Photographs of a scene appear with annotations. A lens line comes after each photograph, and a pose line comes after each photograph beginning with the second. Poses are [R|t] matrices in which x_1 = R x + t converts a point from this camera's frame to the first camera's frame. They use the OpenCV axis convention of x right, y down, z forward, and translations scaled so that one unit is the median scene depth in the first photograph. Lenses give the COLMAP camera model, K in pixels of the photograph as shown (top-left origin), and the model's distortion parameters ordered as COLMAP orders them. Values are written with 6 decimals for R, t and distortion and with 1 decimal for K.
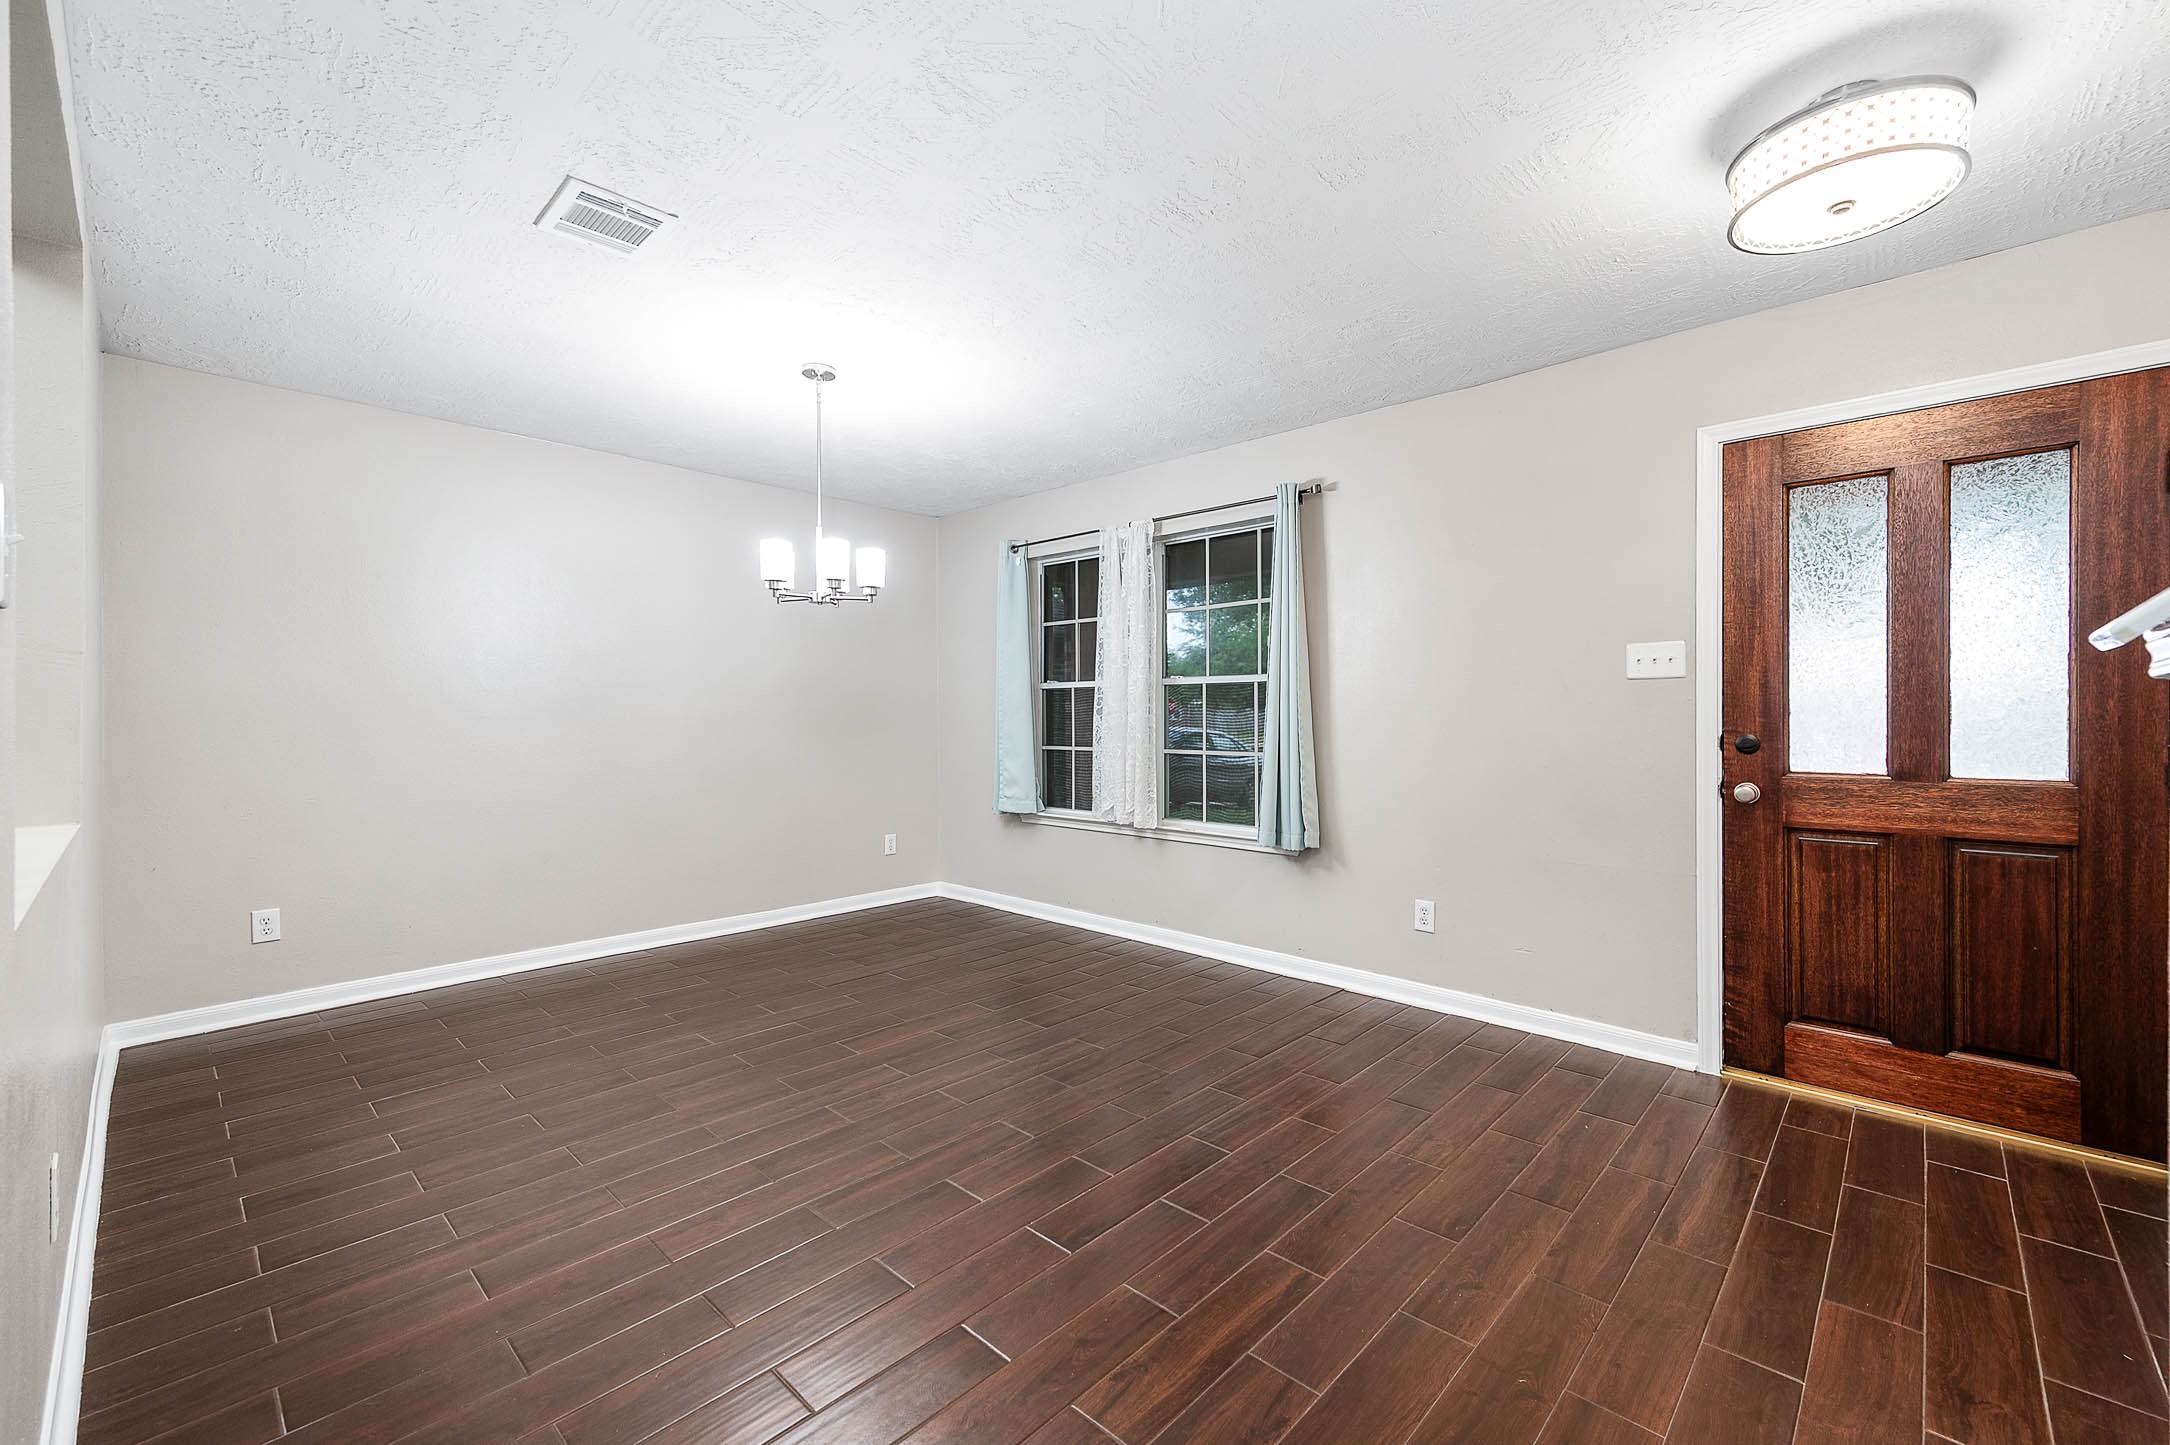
lens RADIAL K [[901.2, 0, 1094.7], [0, 901.2, 719.5], [0, 0, 1]] dist [0.012077, -0.000049]
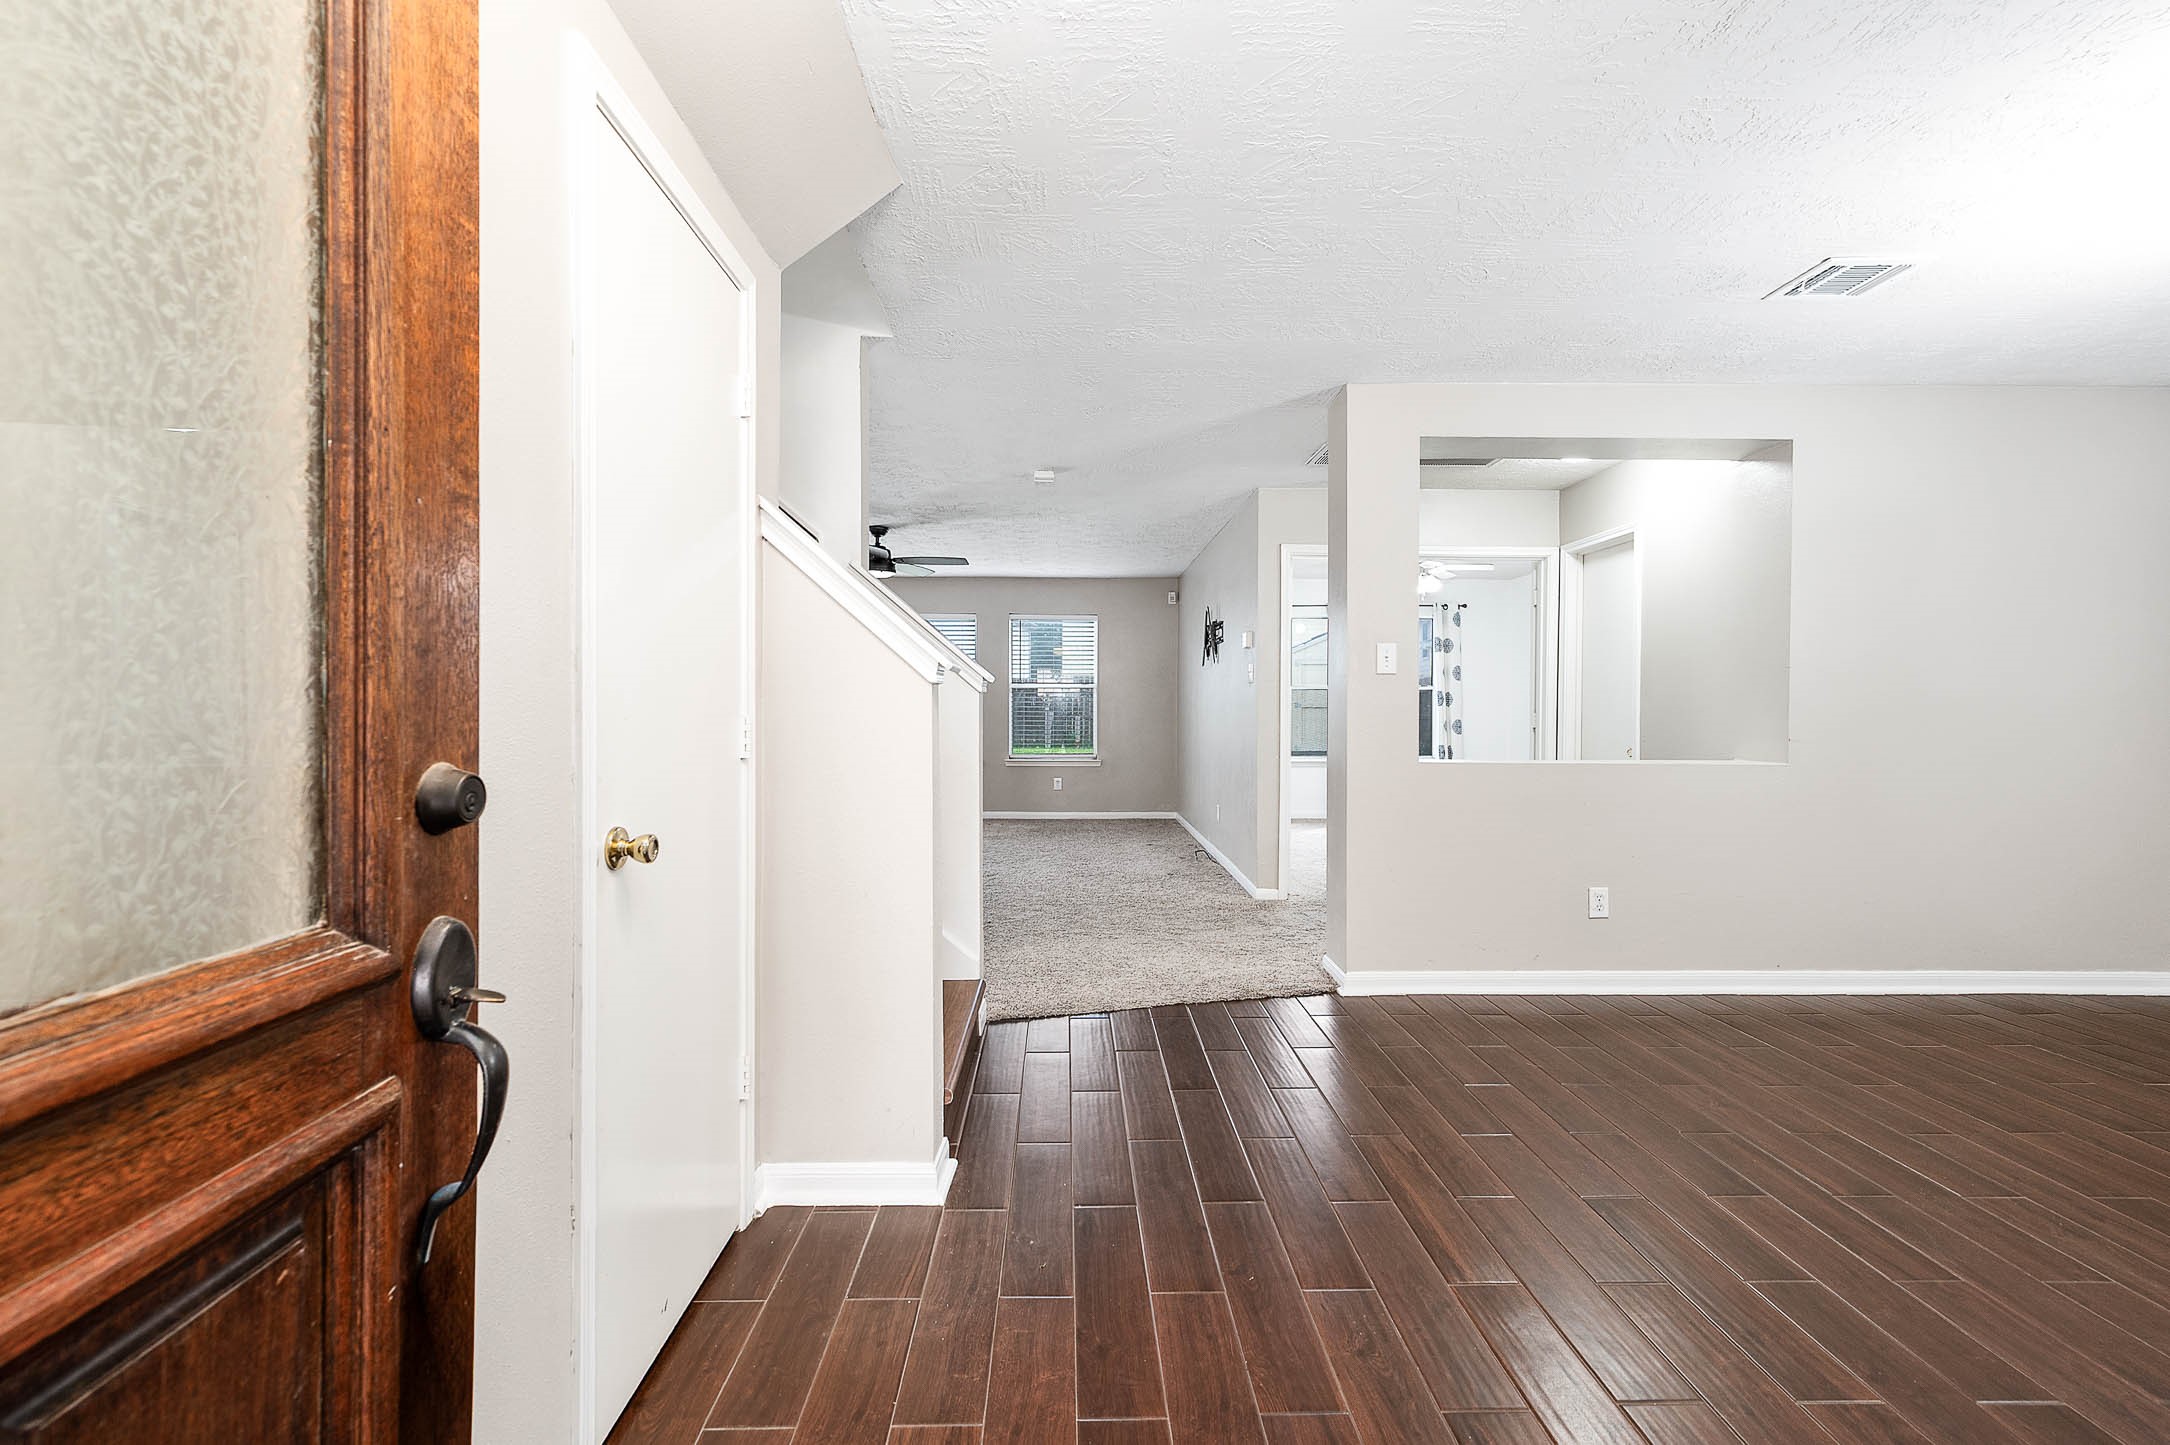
lens RADIAL K [[901.2, 0, 1094.7], [0, 901.2, 719.5], [0, 0, 1]] dist [0.012077, -0.000049]
pose [[-0.706359, 0.012823, -0.707737, 0.962388], [-0.001096, 0.999815, 0.019208, -0.005580], [0.707853, 0.014343, -0.706214, 1.128446]]
